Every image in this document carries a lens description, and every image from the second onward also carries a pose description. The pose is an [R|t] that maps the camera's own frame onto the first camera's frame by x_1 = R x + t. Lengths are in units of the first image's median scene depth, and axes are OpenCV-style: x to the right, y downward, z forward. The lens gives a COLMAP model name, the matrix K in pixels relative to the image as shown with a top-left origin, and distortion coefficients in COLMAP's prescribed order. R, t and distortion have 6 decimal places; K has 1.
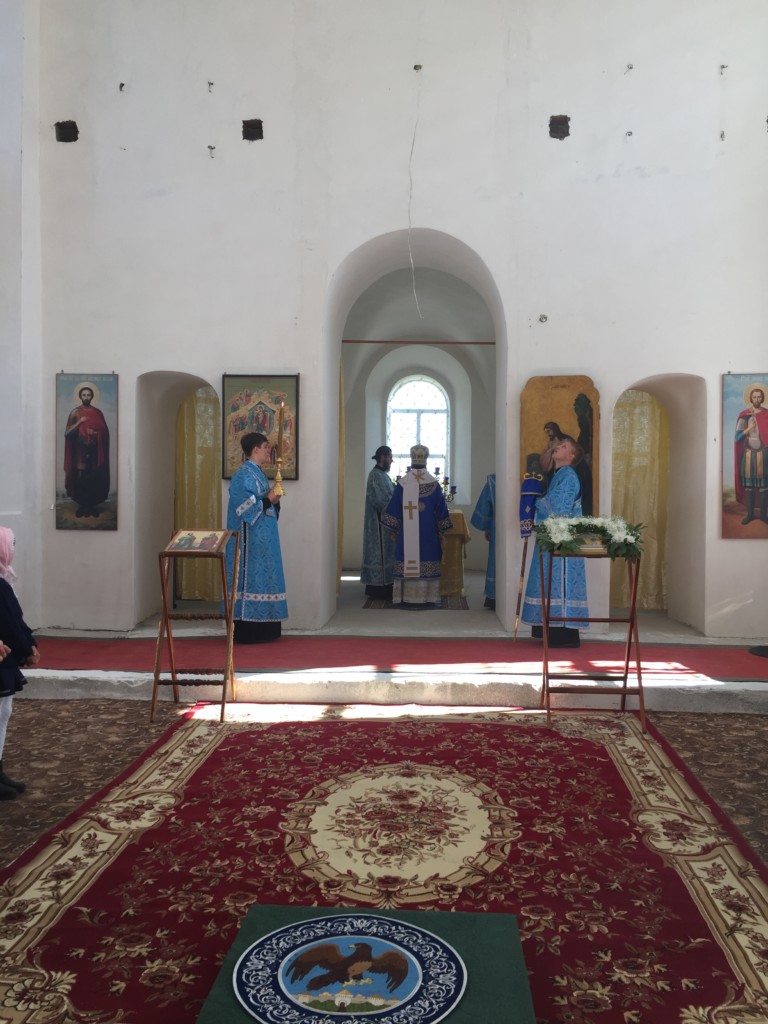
lens RADIAL K [[871.7, 0, 384.0], [0, 871.7, 512.0], [0, 0, 1]] dist [0.101517, -0.131600]
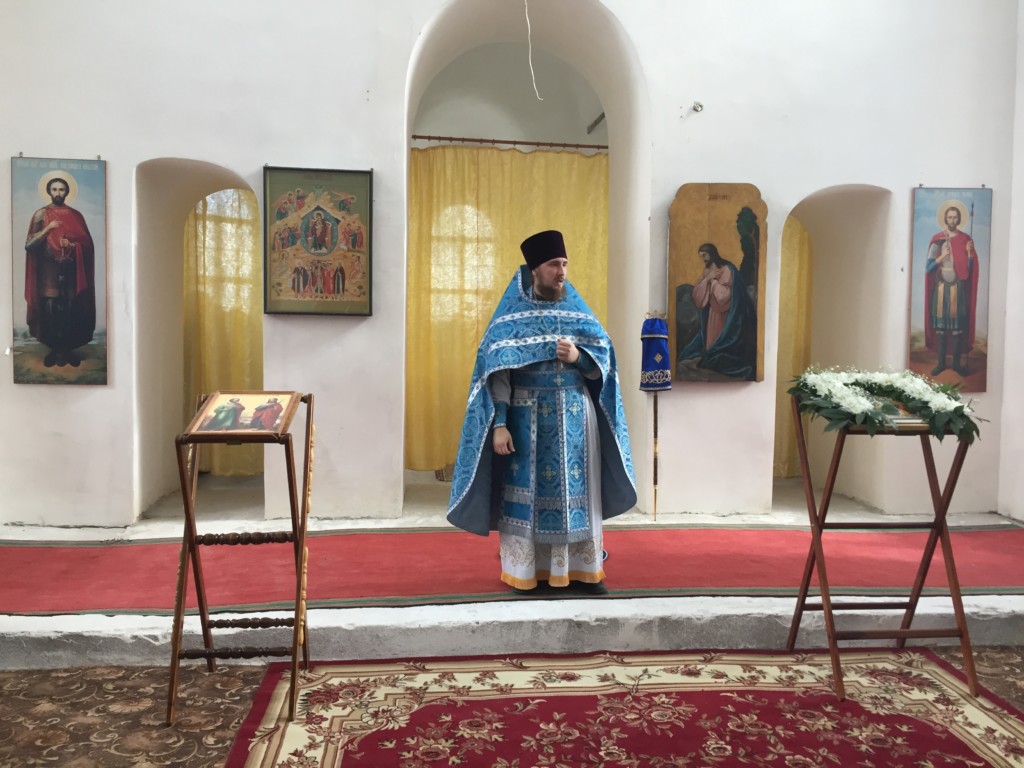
lens RADIAL K [[871.7, 0, 512.0], [0, 871.7, 384.0], [0, 0, 1]] dist [0.101517, -0.131600]
pose [[0.986444, -0.003774, 0.164057, -0.106057], [-0.002099, 0.999363, 0.035616, -0.006150], [-0.164087, -0.035477, 0.985808, 0.261447]]
